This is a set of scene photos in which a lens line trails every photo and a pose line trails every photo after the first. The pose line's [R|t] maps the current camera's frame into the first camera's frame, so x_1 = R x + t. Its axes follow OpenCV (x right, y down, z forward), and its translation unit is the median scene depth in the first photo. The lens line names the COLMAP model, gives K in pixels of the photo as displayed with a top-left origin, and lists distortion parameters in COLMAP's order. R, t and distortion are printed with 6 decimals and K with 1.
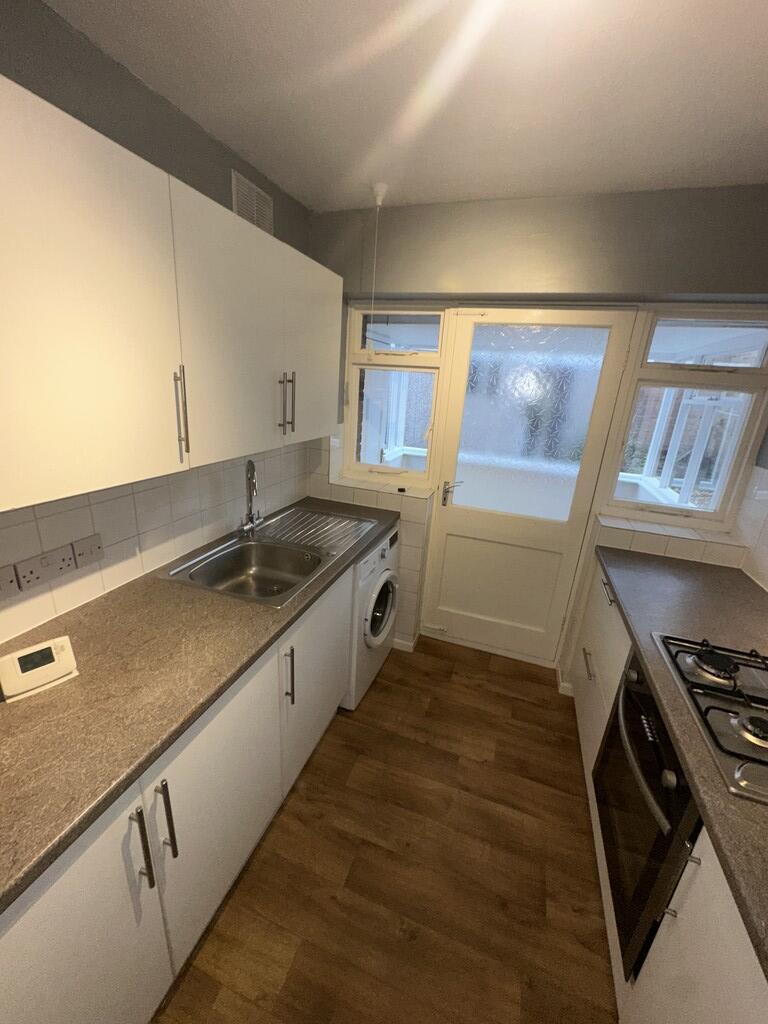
lens RADIAL K [[406.5, 0, 384.0], [0, 406.5, 512.0], [0, 0, 1]] dist [-0.001717, -0.000314]
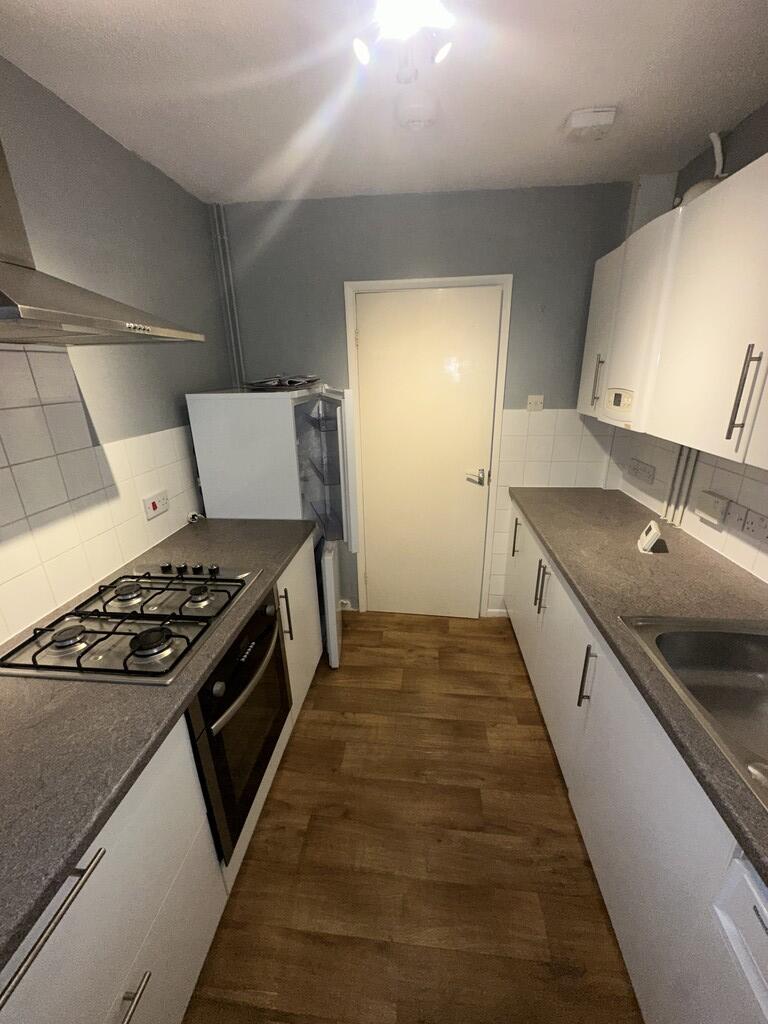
lens RADIAL K [[406.5, 0, 384.0], [0, 406.5, 512.0], [0, 0, 1]] dist [-0.001717, -0.000314]
pose [[-0.973245, 0.034015, -0.227237, 0.407156], [-0.110986, 0.796358, 0.594555, -0.387683], [0.201186, 0.603868, -0.771276, 1.339080]]
